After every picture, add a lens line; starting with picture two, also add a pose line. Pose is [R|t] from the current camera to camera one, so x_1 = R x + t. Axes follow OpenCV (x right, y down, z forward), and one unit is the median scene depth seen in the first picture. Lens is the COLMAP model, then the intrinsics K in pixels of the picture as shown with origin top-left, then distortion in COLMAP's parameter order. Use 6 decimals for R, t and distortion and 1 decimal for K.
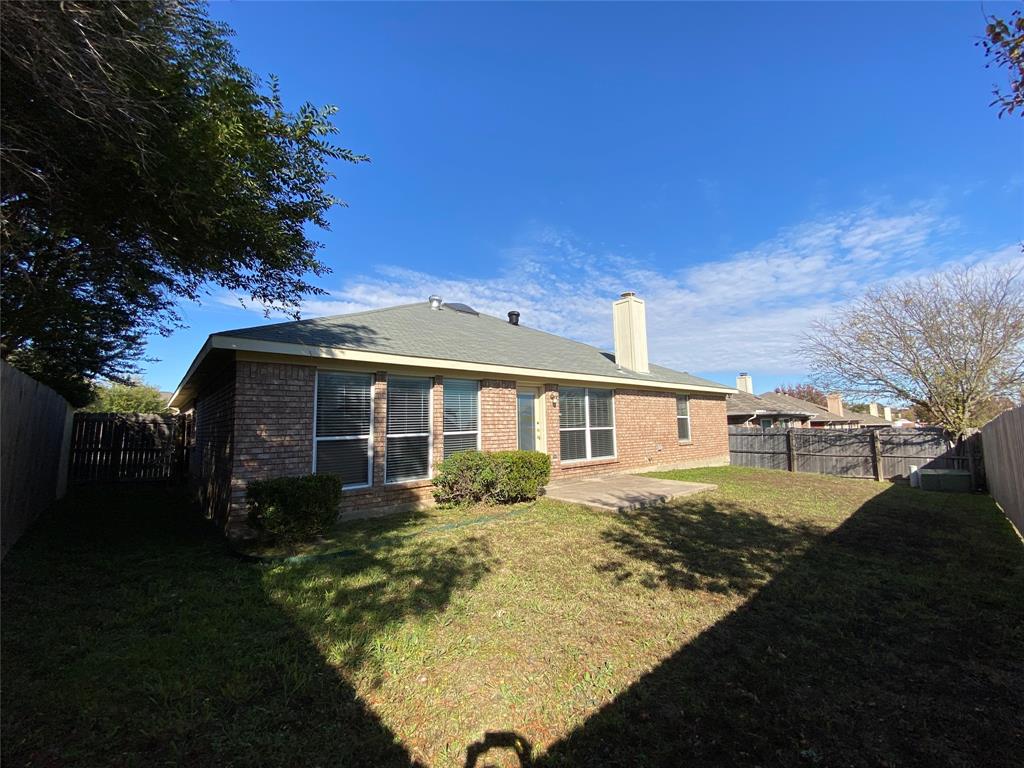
lens RADIAL K [[423.5, 0, 512.0], [0, 423.5, 384.0], [0, 0, 1]] dist [-0.022912, -0.000106]
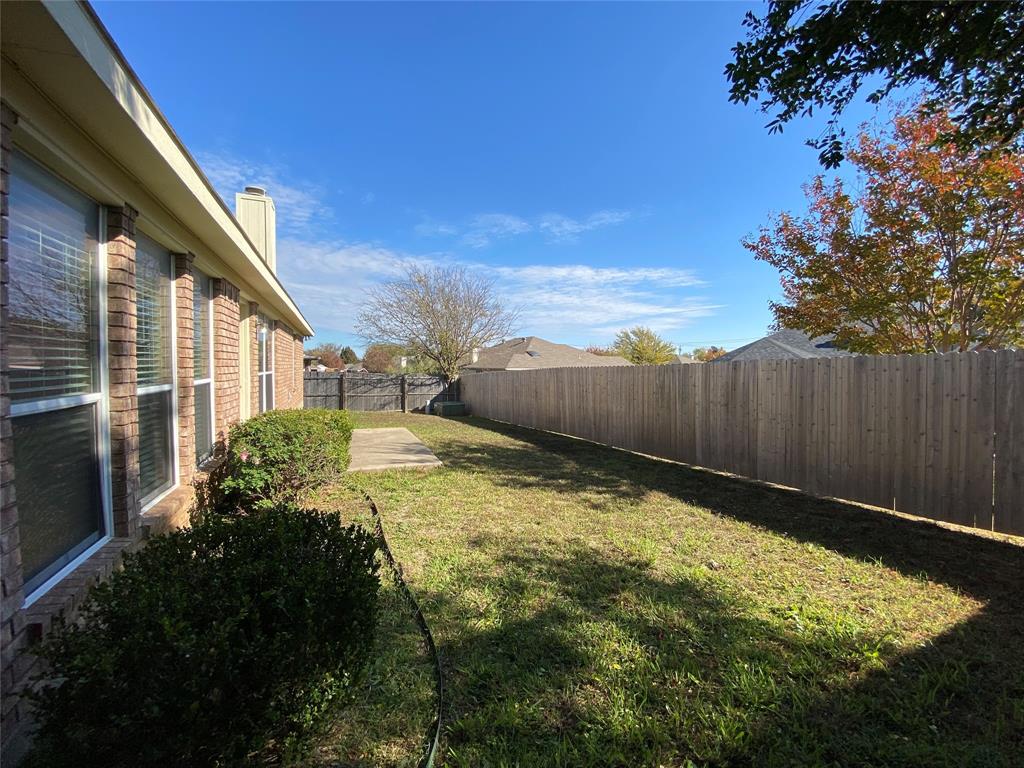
lens RADIAL K [[416.5, 0, 513.5], [0, 416.5, 389.4], [0, 0, 1]] dist [0.011398, -0.015828]
pose [[0.284381, -0.031399, 0.958197, -0.493819], [-0.114145, 0.991245, 0.066359, 0.053665], [-0.951892, -0.128245, 0.278307, 0.543229]]
